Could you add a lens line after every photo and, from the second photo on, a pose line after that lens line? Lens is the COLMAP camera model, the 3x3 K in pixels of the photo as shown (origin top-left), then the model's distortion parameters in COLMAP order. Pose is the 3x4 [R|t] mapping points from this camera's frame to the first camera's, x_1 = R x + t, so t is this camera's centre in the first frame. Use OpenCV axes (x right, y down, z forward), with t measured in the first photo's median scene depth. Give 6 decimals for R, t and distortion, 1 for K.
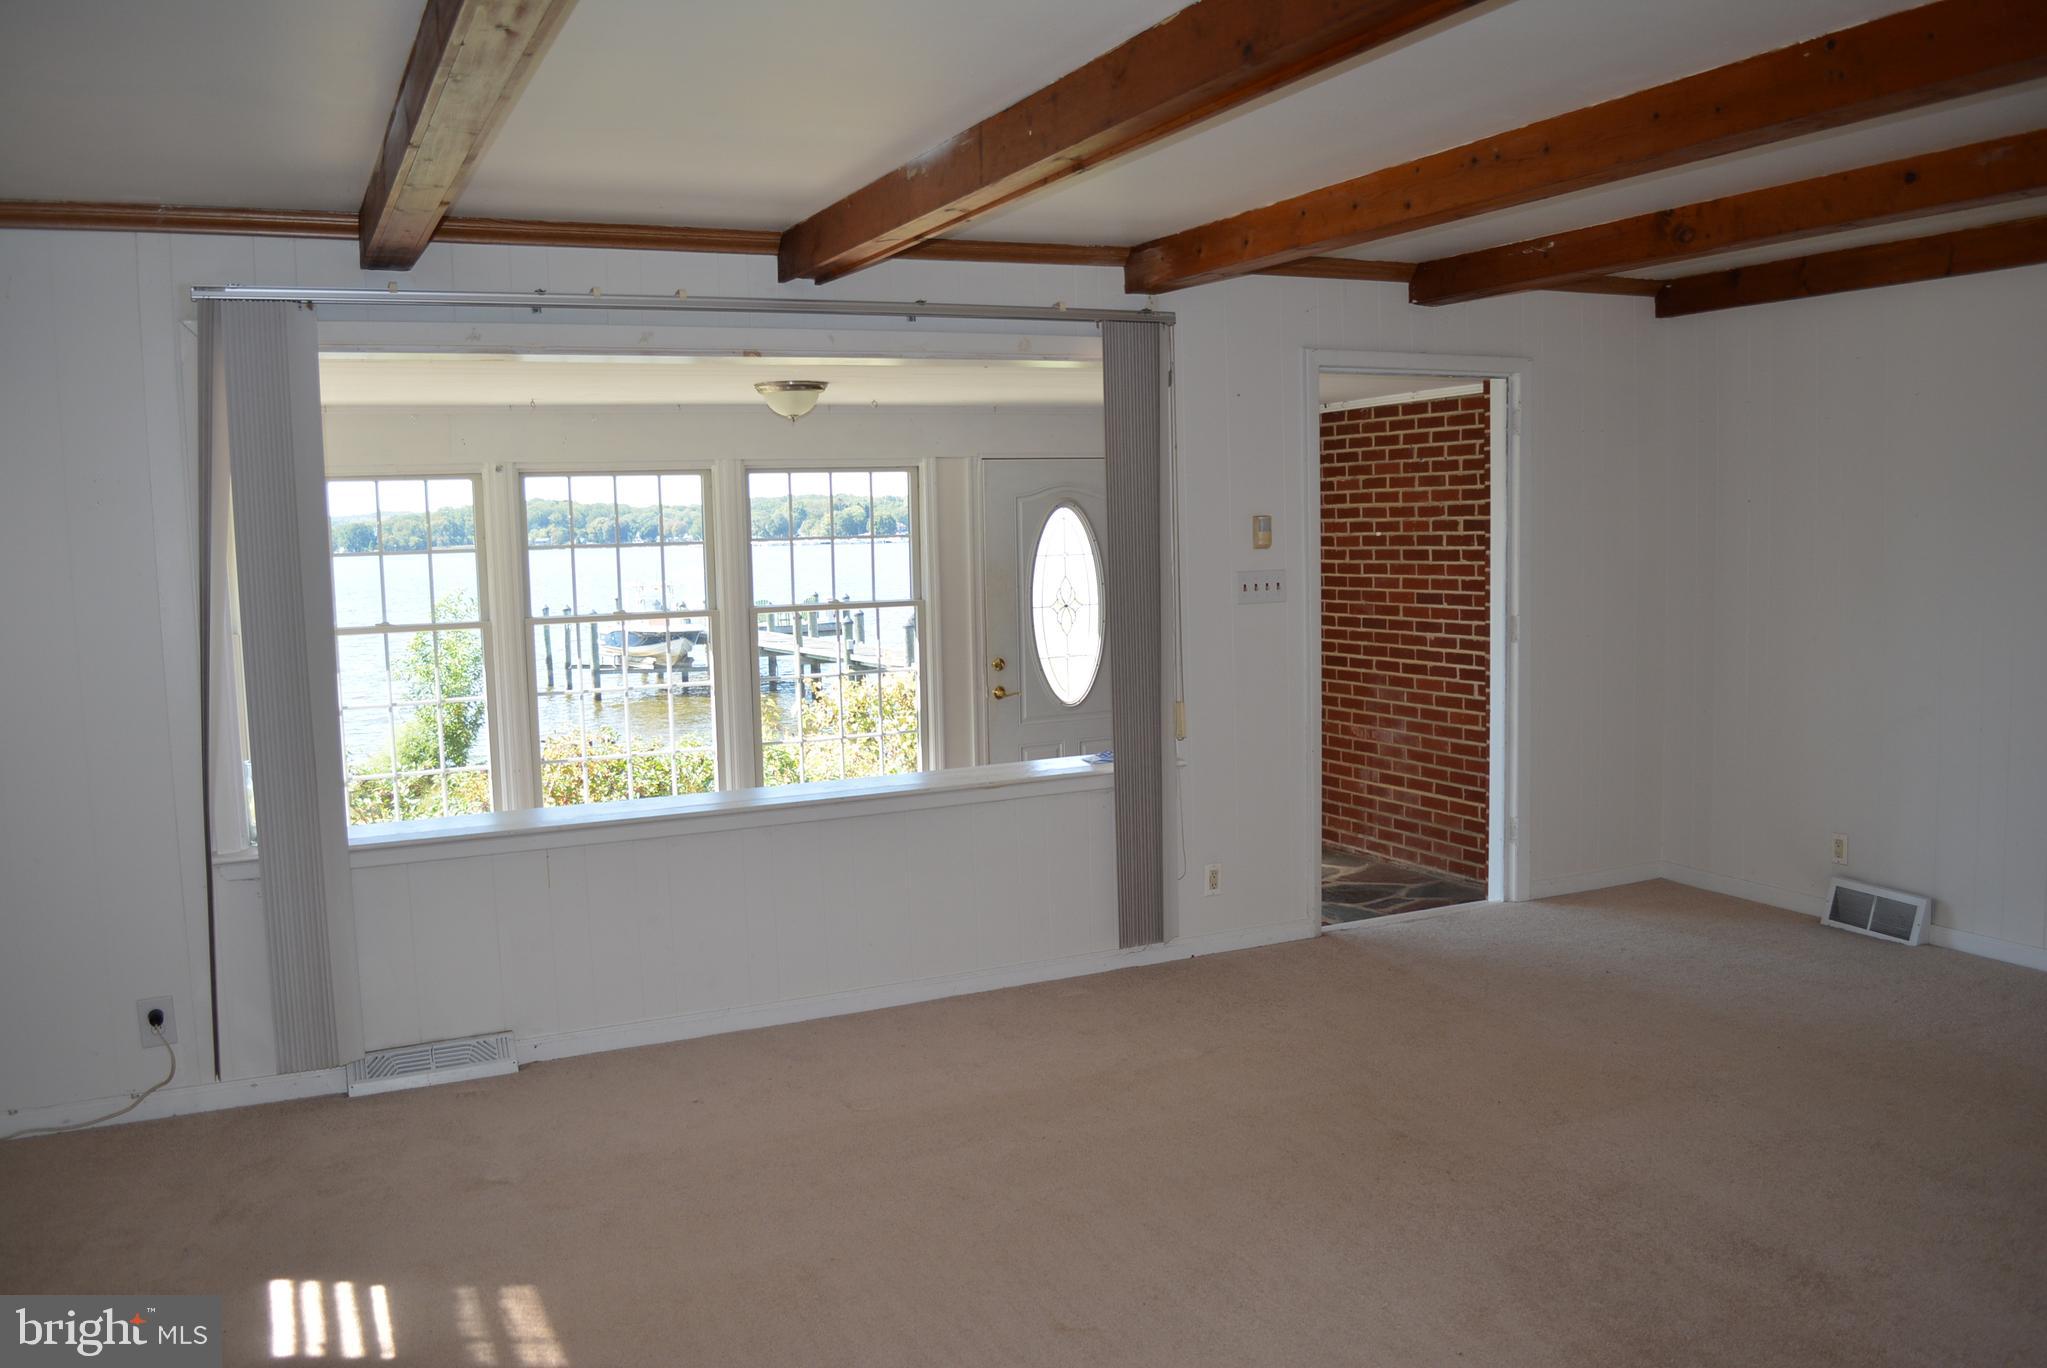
lens RADIAL K [[1629.4, 0, 1023.3], [0, 1629.4, 687.8], [0, 0, 1]] dist [-0.071853, 0.001263]
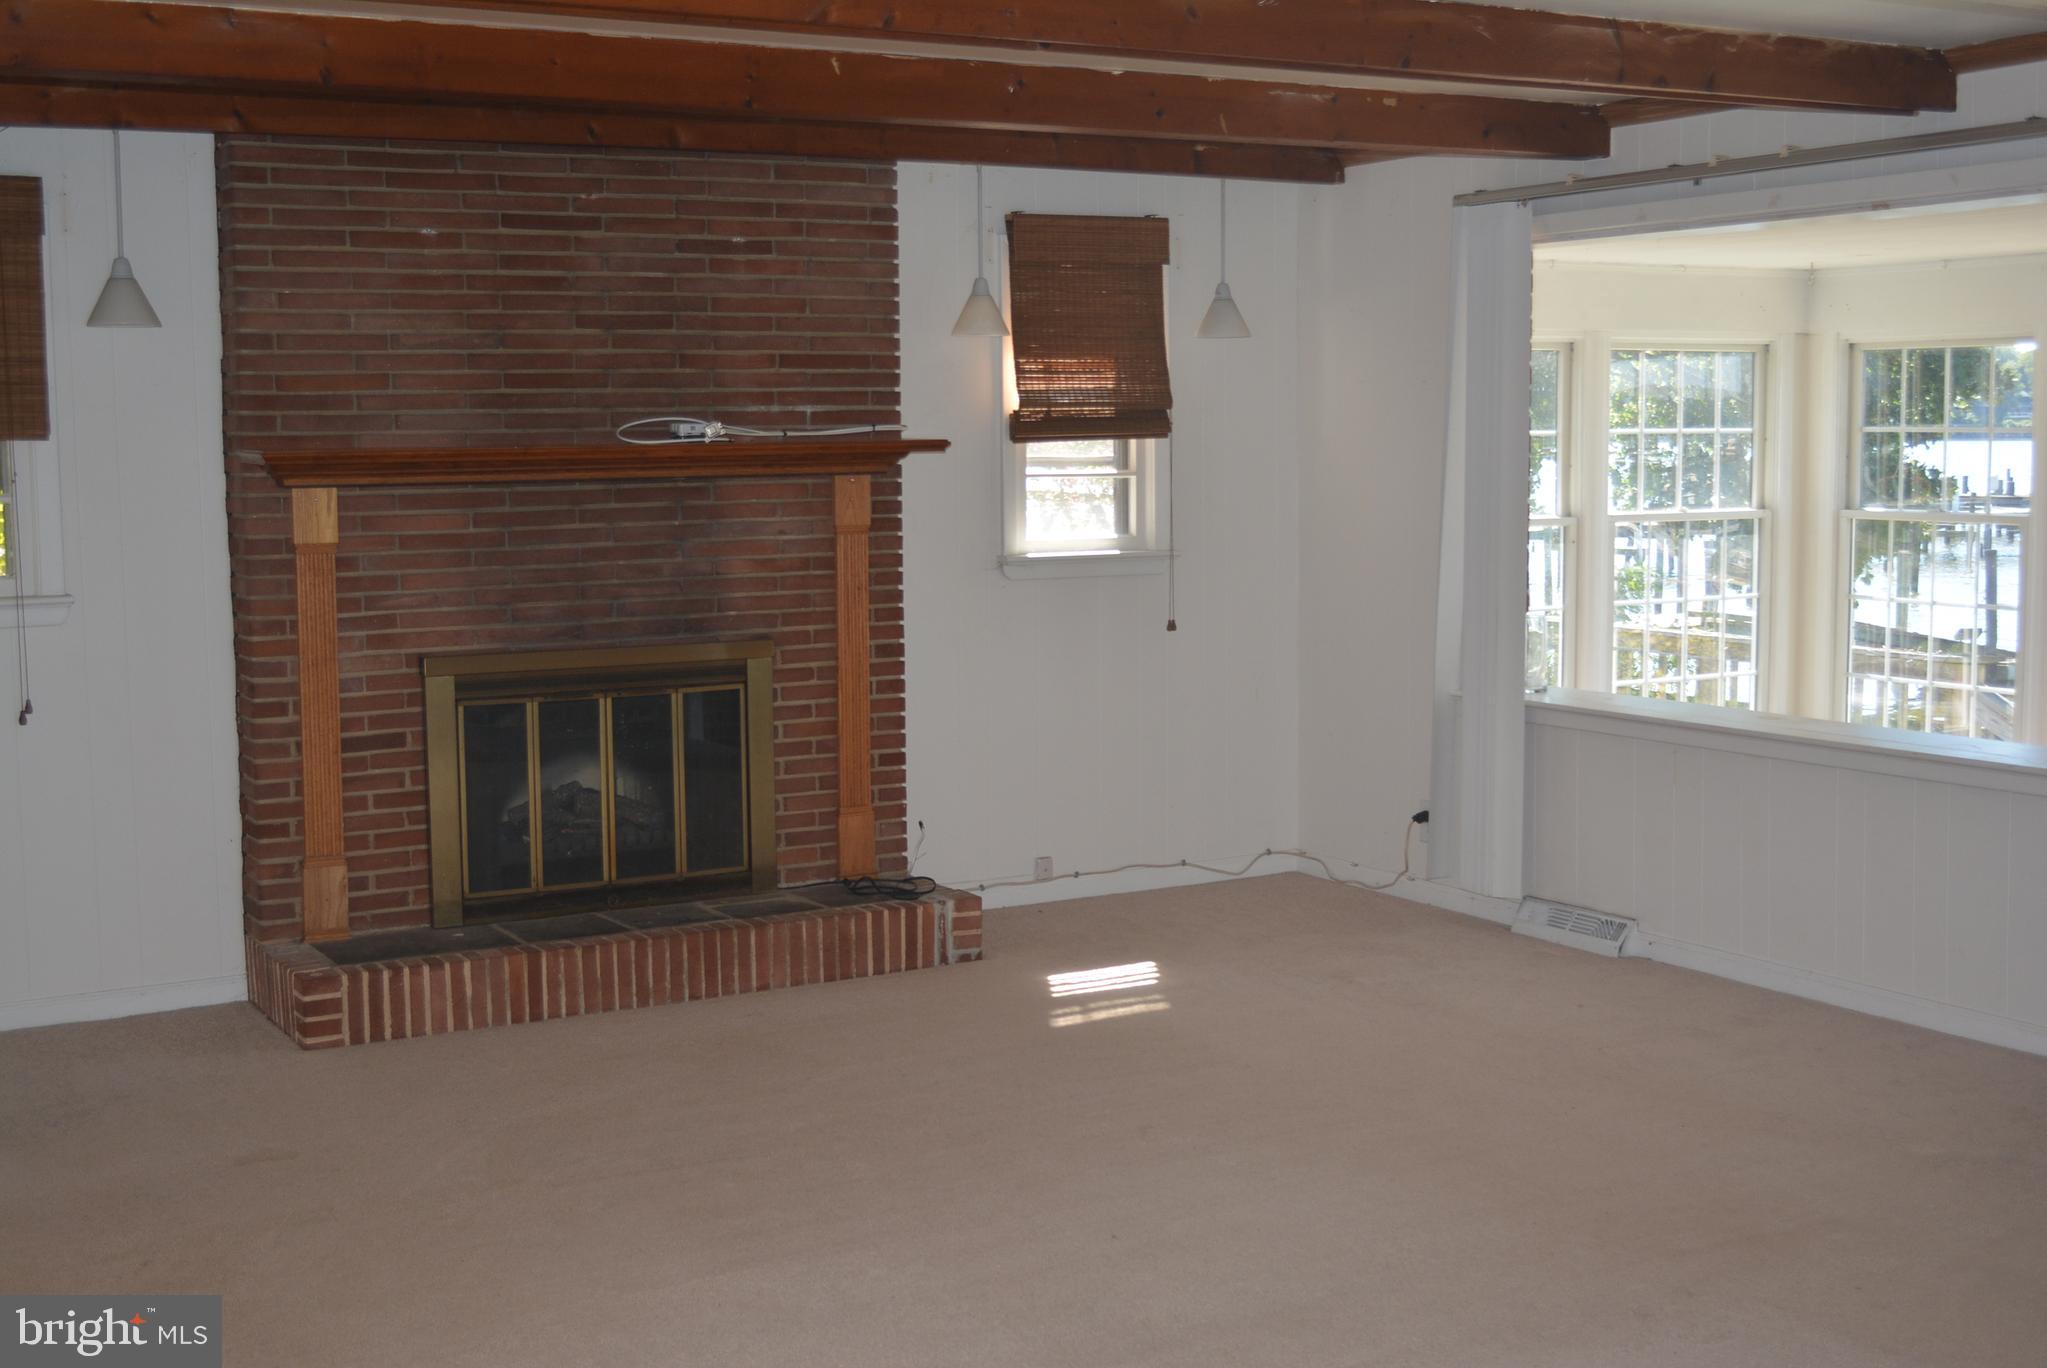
lens RADIAL K [[2469.4, 0, 1024.8], [0, 2469.4, 684.1], [0, 0, 1]] dist [-0.046976, 0.000000]
pose [[0.086336, 0.130158, -0.987727, 1.001032], [-0.089821, 0.988408, 0.122397, -0.071713], [0.992209, 0.078152, 0.097027, 0.425014]]
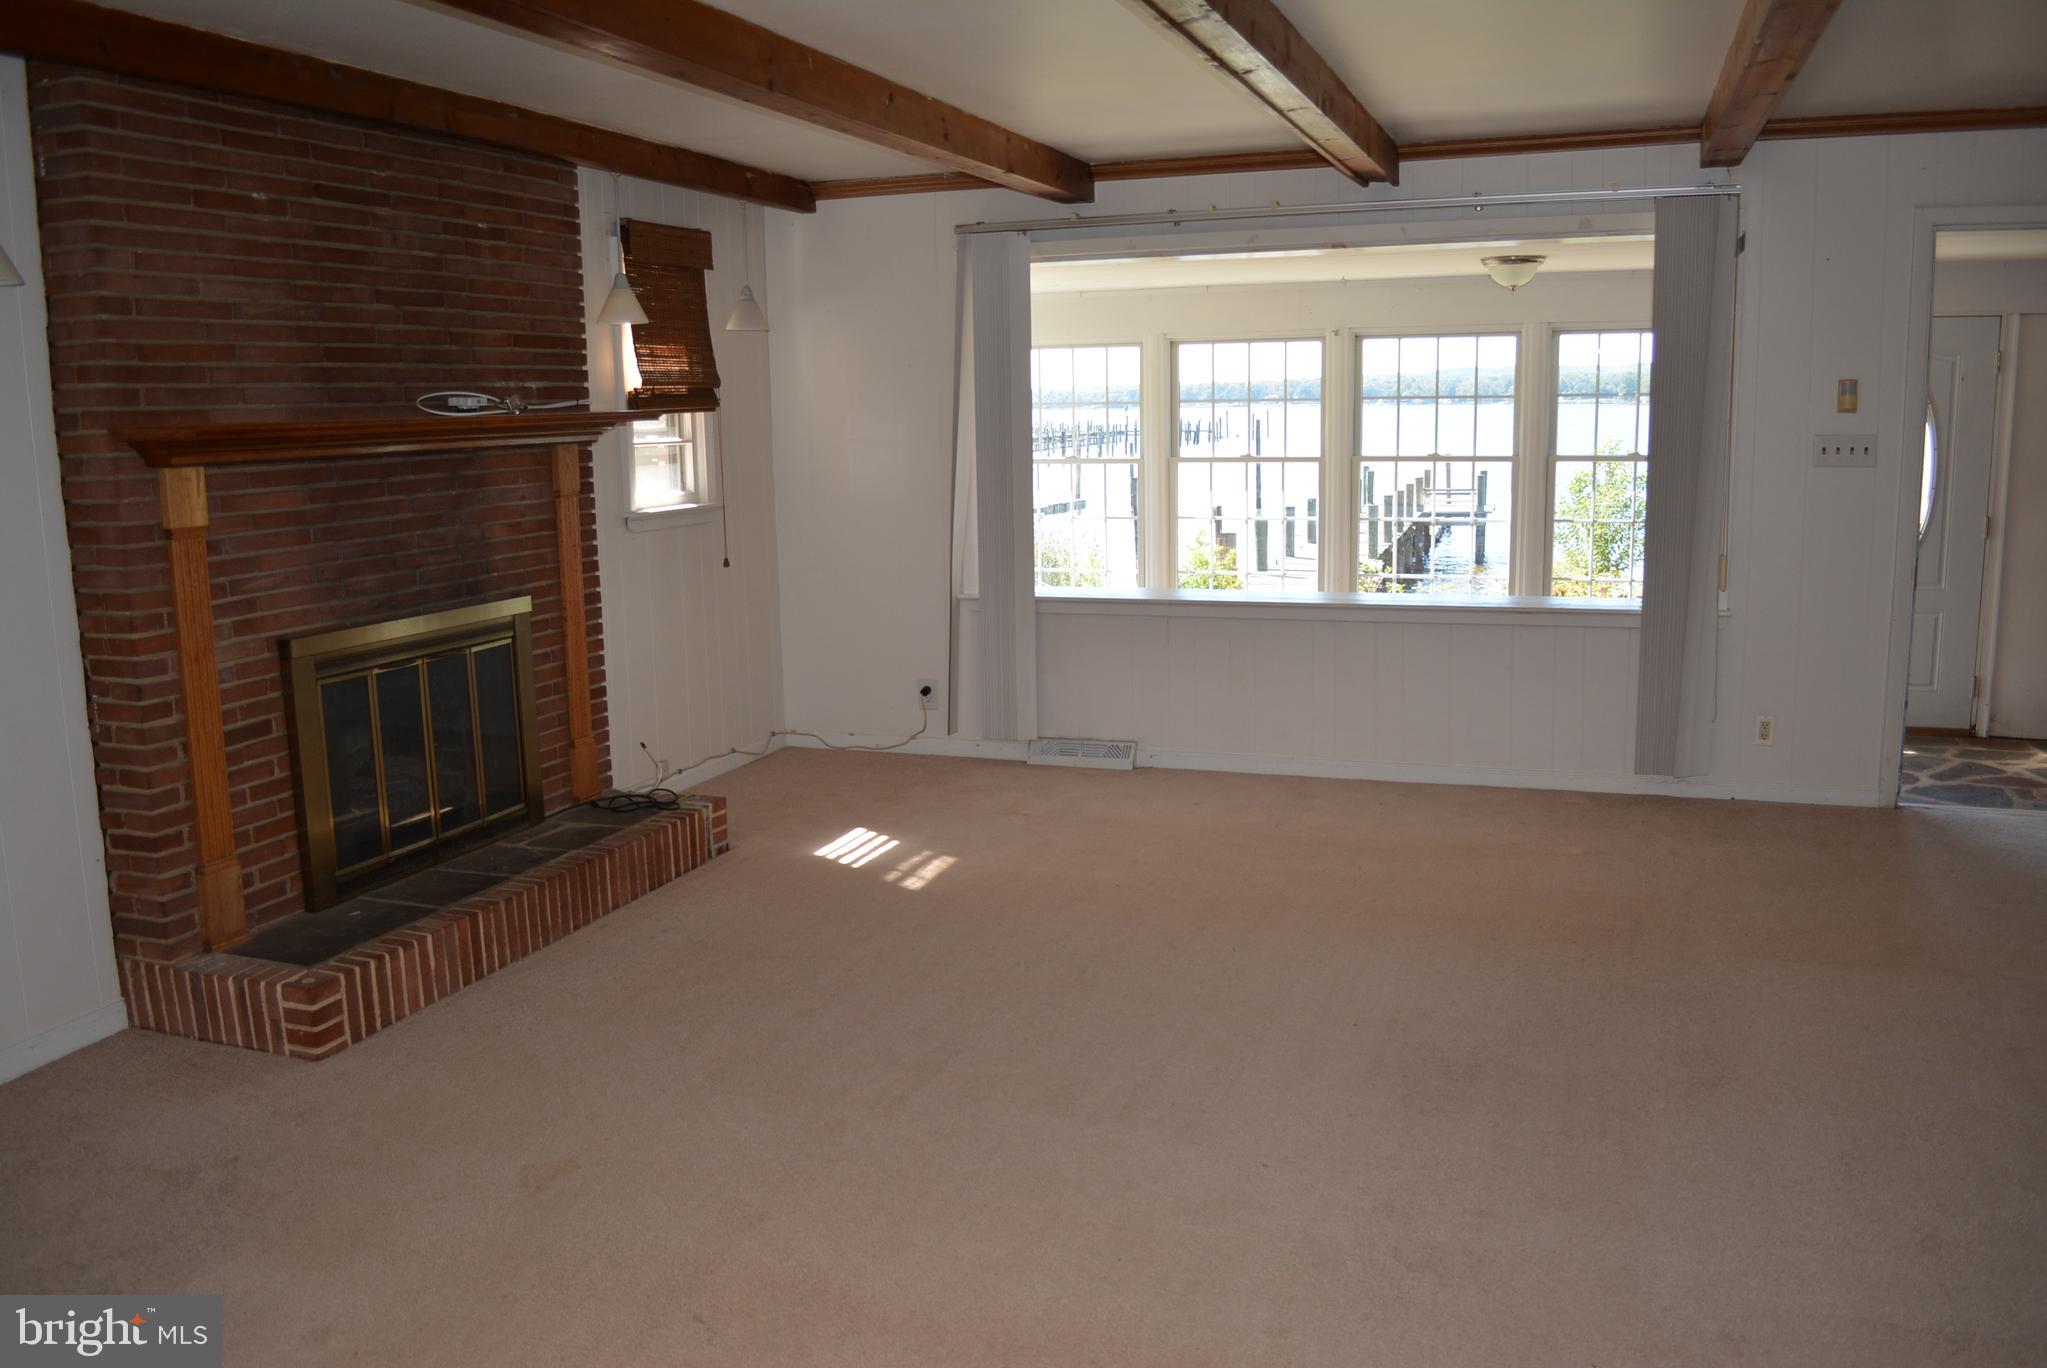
lens RADIAL K [[1629.4, 0, 1027.2], [0, 1629.4, 682.5], [0, 0, 1]] dist [-0.071853, 0.001263]
pose [[0.705291, 0.133278, -0.696277, 0.541702], [-0.069692, 0.990446, 0.118992, -0.002262], [0.705484, -0.035399, 0.707842, -0.068812]]
